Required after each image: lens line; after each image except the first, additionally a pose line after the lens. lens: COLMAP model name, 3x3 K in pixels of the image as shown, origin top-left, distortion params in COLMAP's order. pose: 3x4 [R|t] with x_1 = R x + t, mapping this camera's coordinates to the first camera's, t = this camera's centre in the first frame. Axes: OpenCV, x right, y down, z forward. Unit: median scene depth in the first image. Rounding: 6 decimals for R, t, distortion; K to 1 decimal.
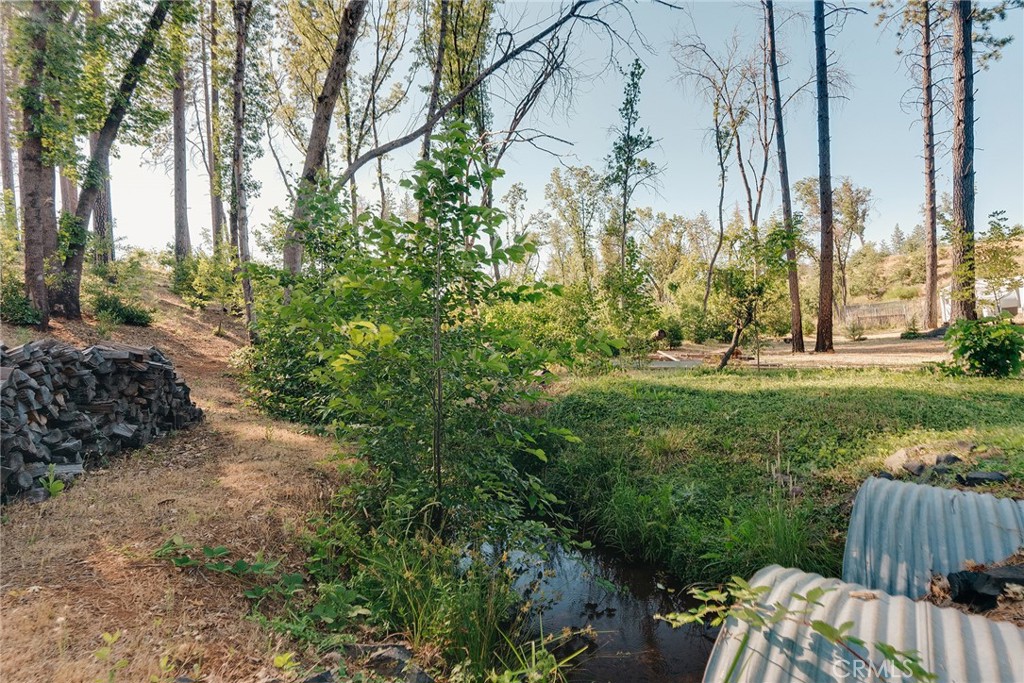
lens RADIAL K [[523.4, 0, 516.6], [0, 523.4, 340.0], [0, 0, 1]] dist [-0.002608, -0.000438]
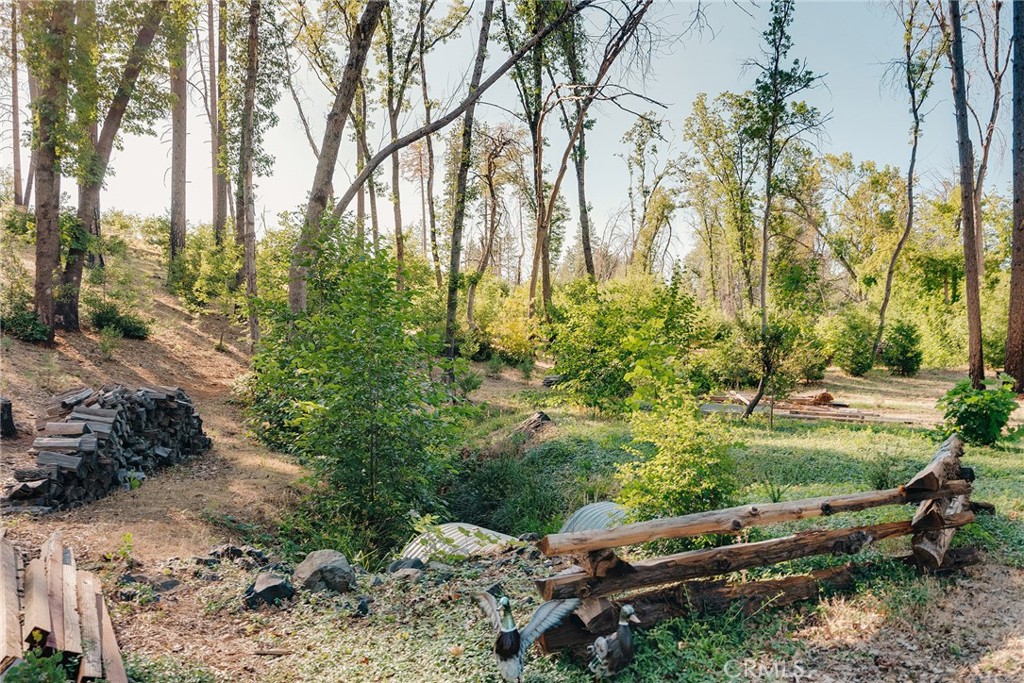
lens RADIAL K [[837.2, 0, 536.3], [0, 837.2, 343.0], [0, 0, 1]] dist [-0.000042, -0.001052]
pose [[0.988392, 0.029993, -0.148936, 0.118421], [-0.030291, 0.999541, 0.000273, -0.031593], [0.148876, 0.004241, 0.988847, -0.226601]]
